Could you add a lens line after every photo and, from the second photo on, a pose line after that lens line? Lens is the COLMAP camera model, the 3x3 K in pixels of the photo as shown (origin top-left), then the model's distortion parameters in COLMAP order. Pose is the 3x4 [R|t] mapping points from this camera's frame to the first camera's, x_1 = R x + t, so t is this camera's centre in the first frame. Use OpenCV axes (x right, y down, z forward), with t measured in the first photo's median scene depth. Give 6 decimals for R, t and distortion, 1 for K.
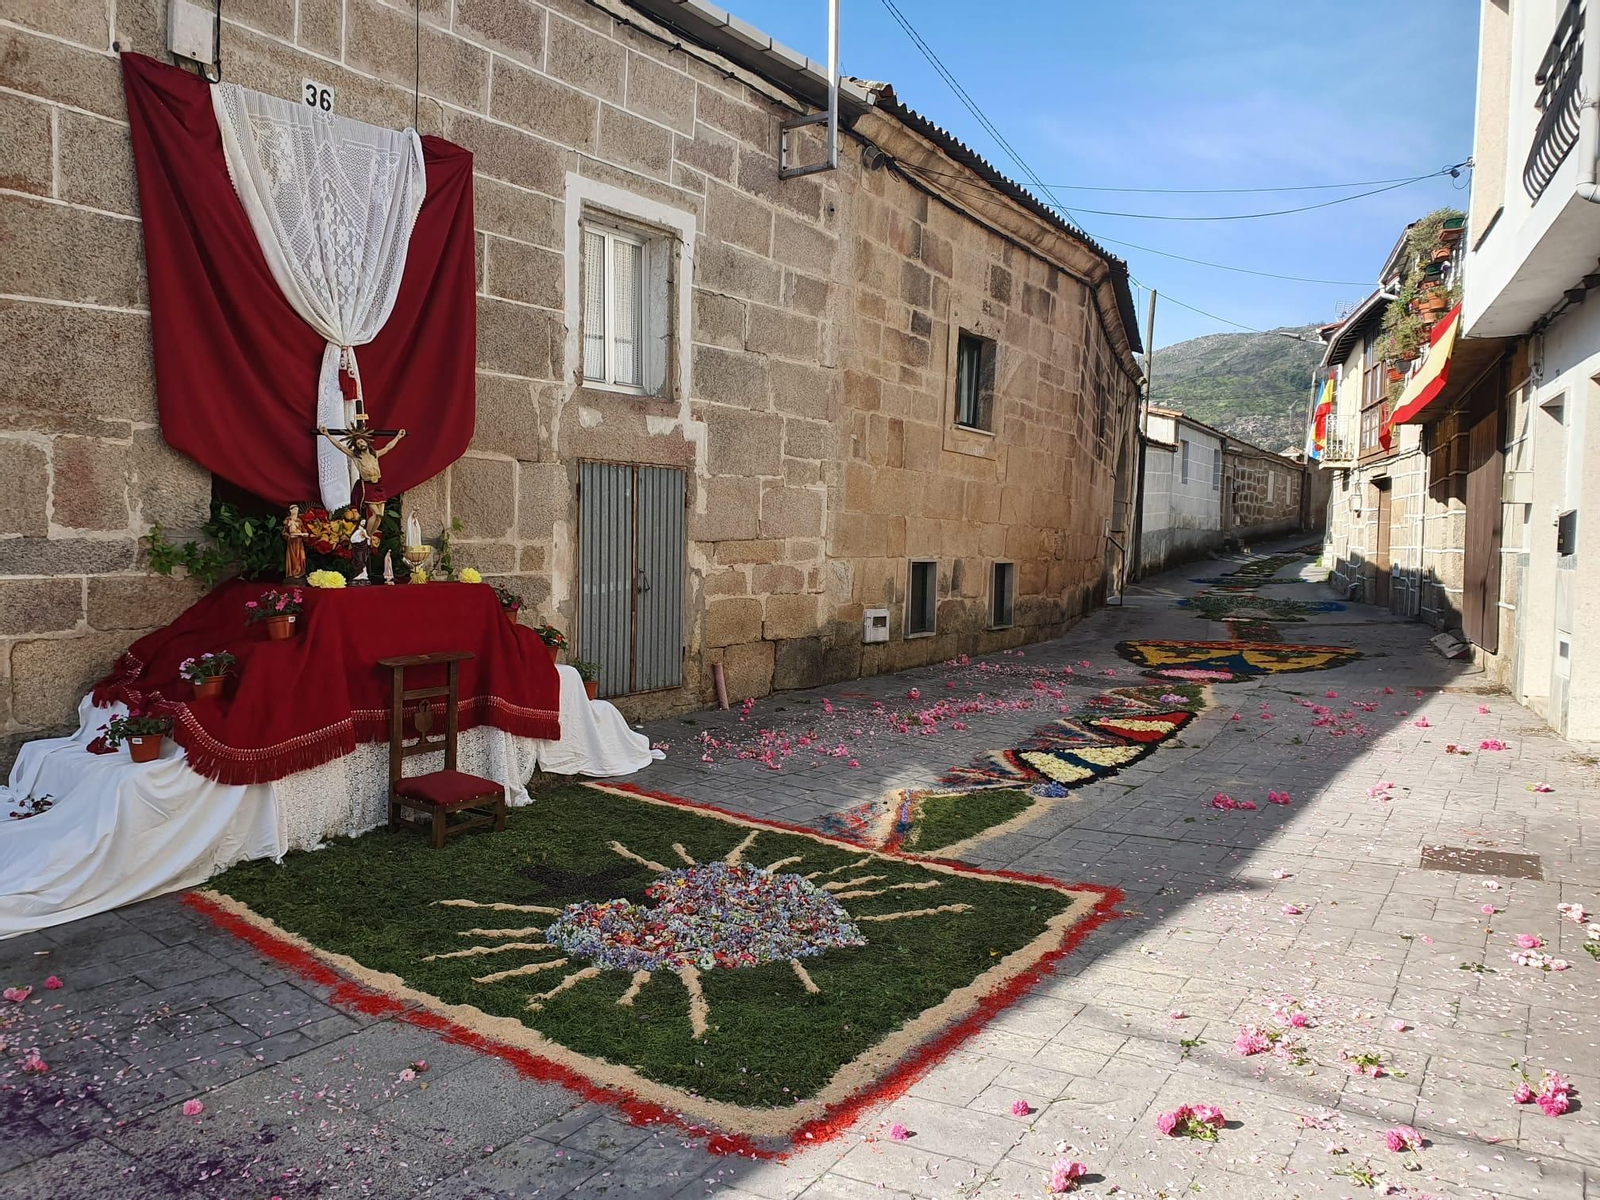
lens RADIAL K [[1116.9, 0, 800.0], [0, 1116.9, 600.0], [0, 0, 1]] dist [0.001670, -0.000118]
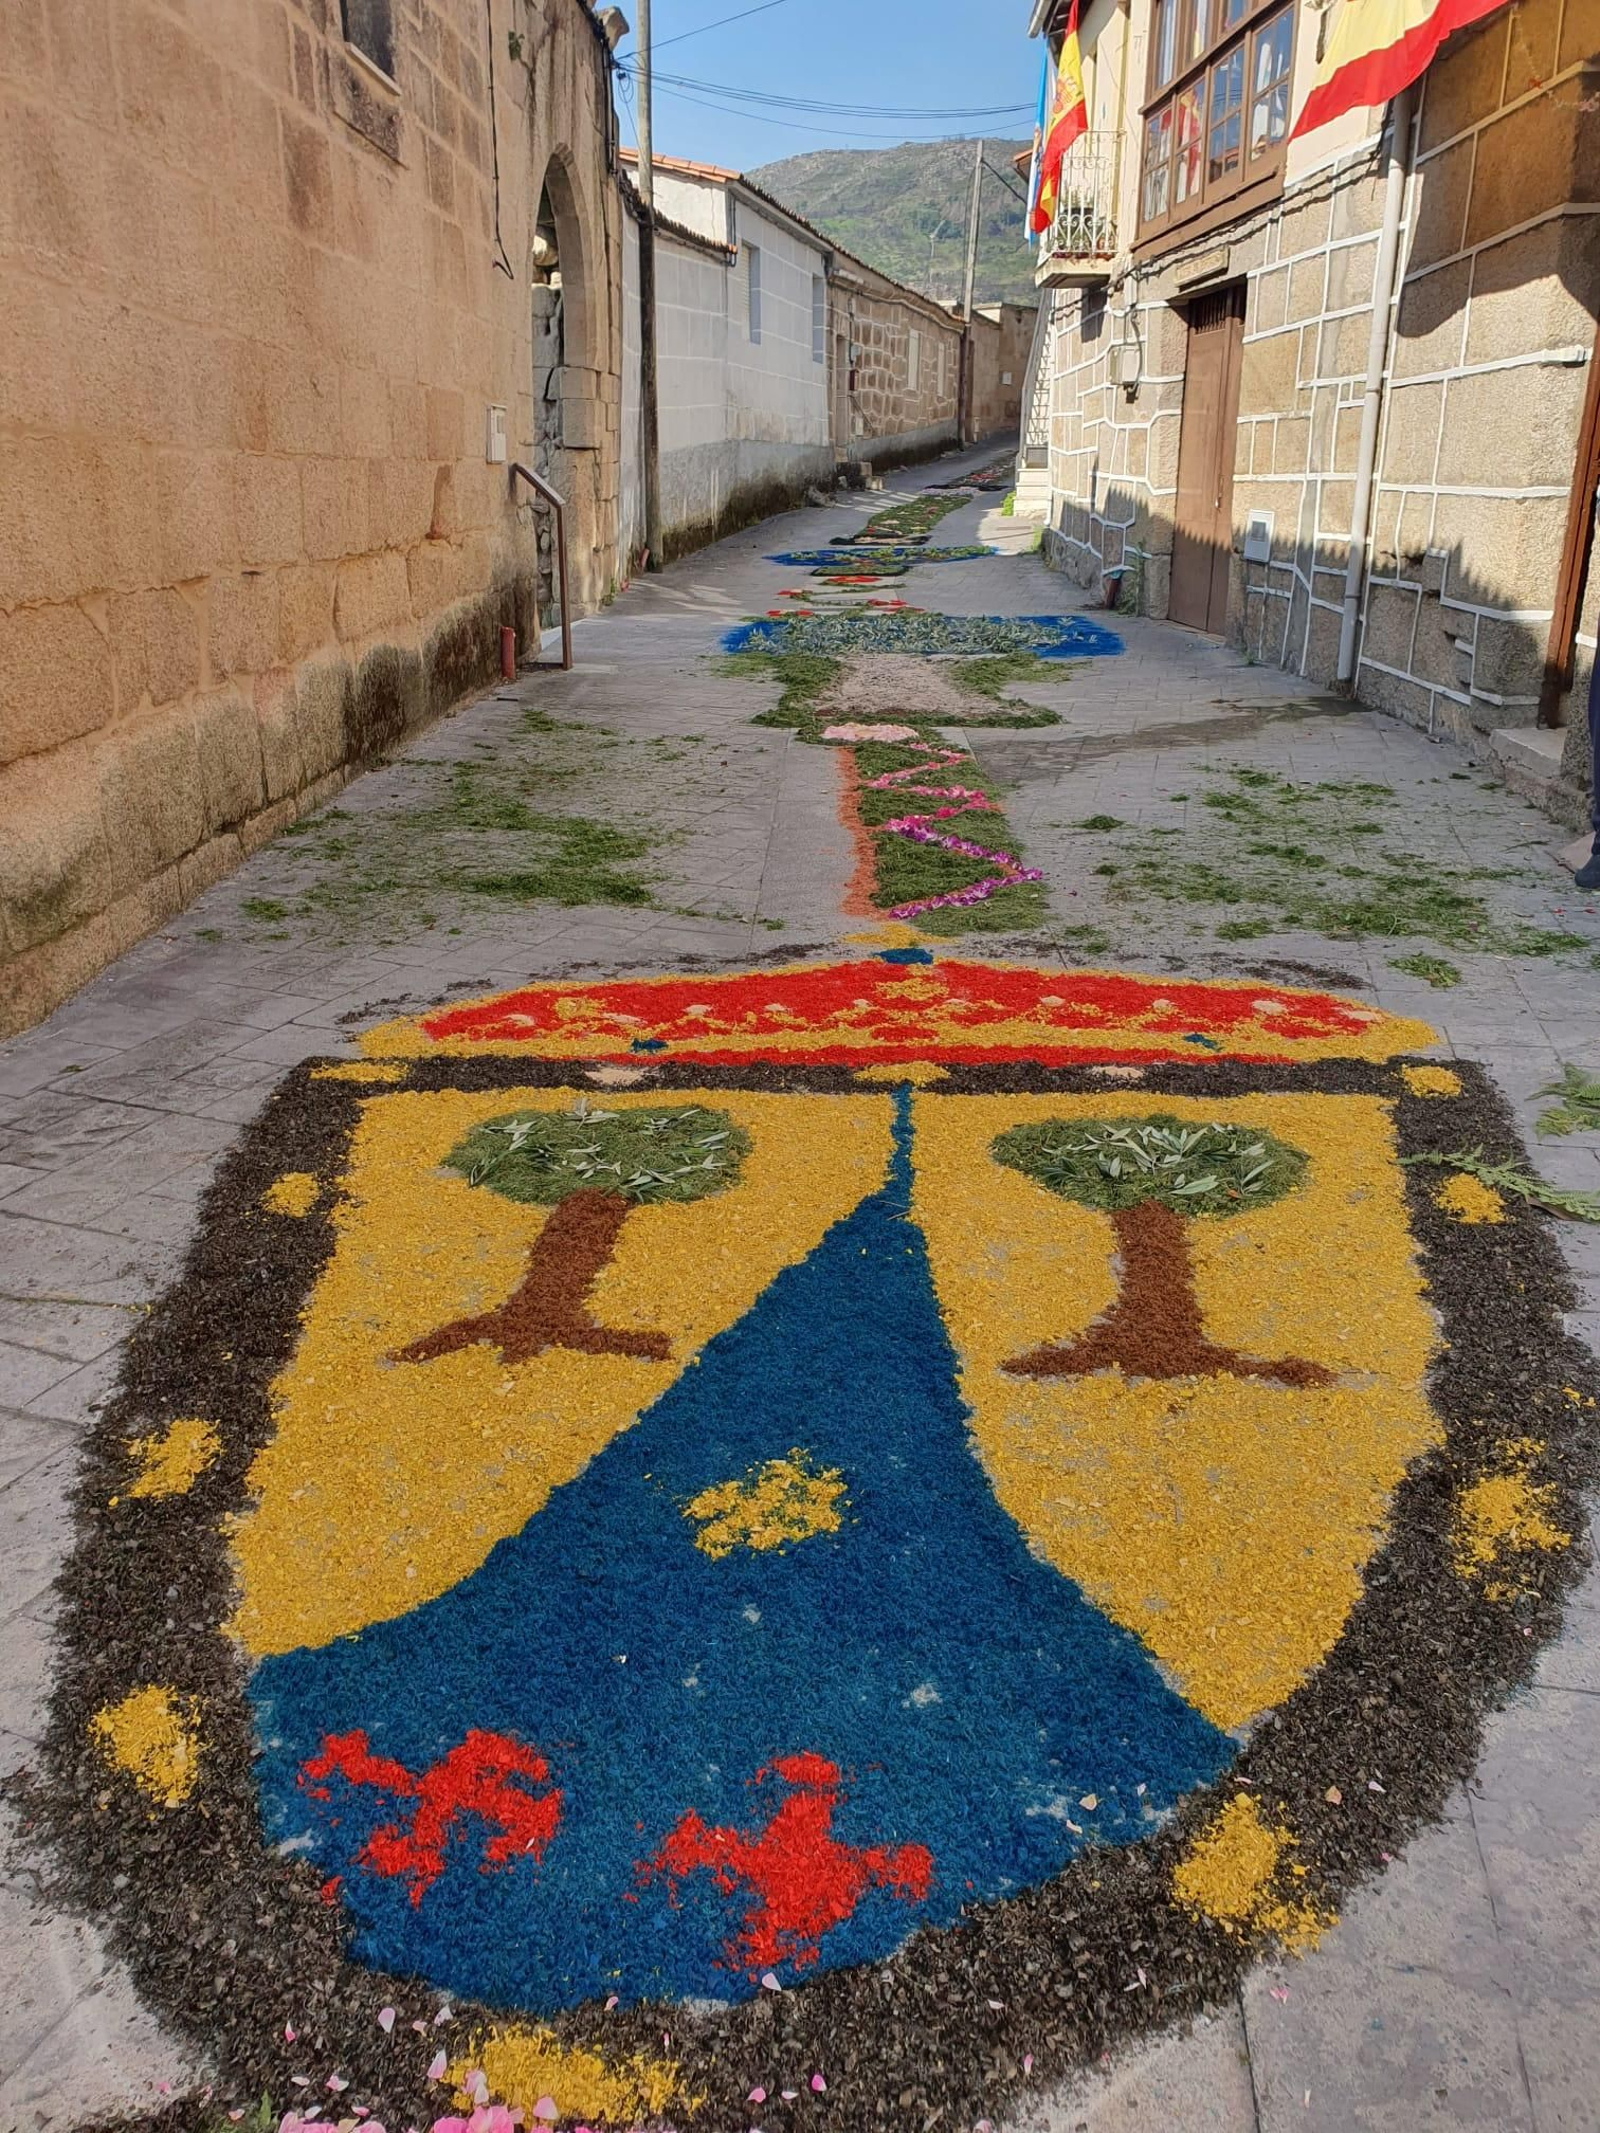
lens RADIAL K [[1668.1, 0, 800.0], [0, 1668.1, 1066.5], [0, 0, 1]] dist [0.001264, 0.002287]
pose [[0.942617, -0.130383, 0.307365, 0.109193], [0.037398, 0.956036, 0.290856, -0.015432], [-0.331775, -0.262671, 0.906052, 0.281343]]
